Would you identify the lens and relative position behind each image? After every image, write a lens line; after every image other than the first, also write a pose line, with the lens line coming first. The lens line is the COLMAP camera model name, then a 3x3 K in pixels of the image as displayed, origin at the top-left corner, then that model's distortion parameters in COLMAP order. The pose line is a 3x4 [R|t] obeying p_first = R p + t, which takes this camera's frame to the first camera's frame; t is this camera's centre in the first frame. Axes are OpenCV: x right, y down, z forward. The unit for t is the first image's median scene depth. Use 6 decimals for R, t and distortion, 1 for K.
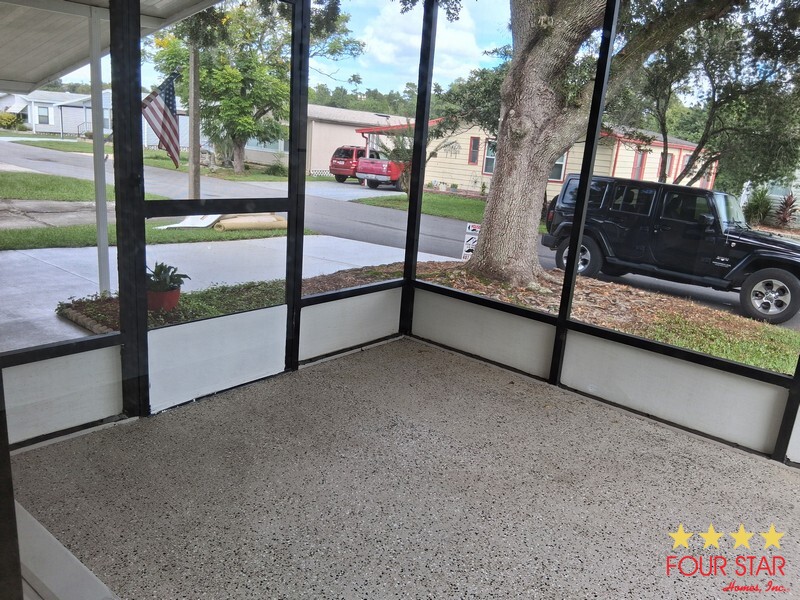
lens RADIAL K [[598.3, 0, 404.8], [0, 598.3, 297.8], [0, 0, 1]] dist [0.068166, -0.131897]
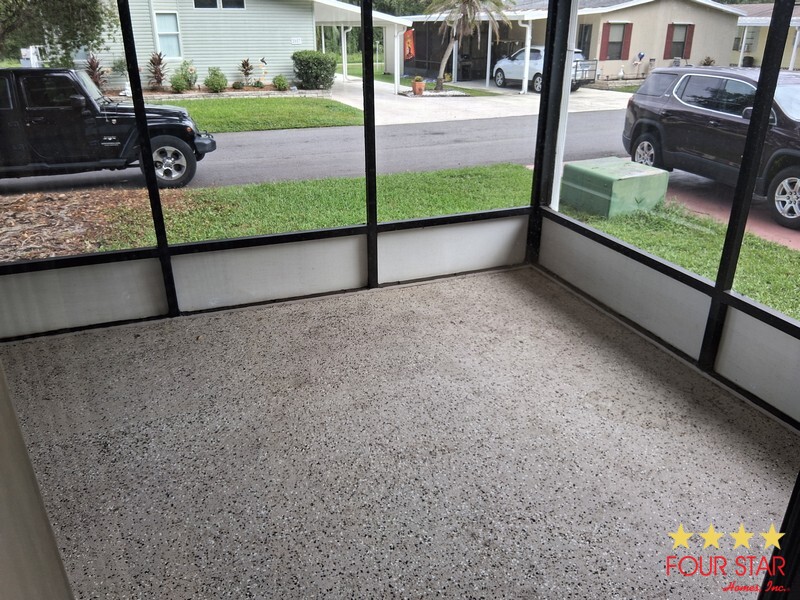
lens RADIAL K [[598.3, 0, 404.8], [0, 598.3, 297.8], [0, 0, 1]] dist [0.068166, -0.131897]
pose [[0.480787, -0.427329, 0.765659, -0.293155], [0.256772, 0.903541, 0.343047, -0.115323], [-0.838399, 0.031667, 0.544137, 0.175066]]
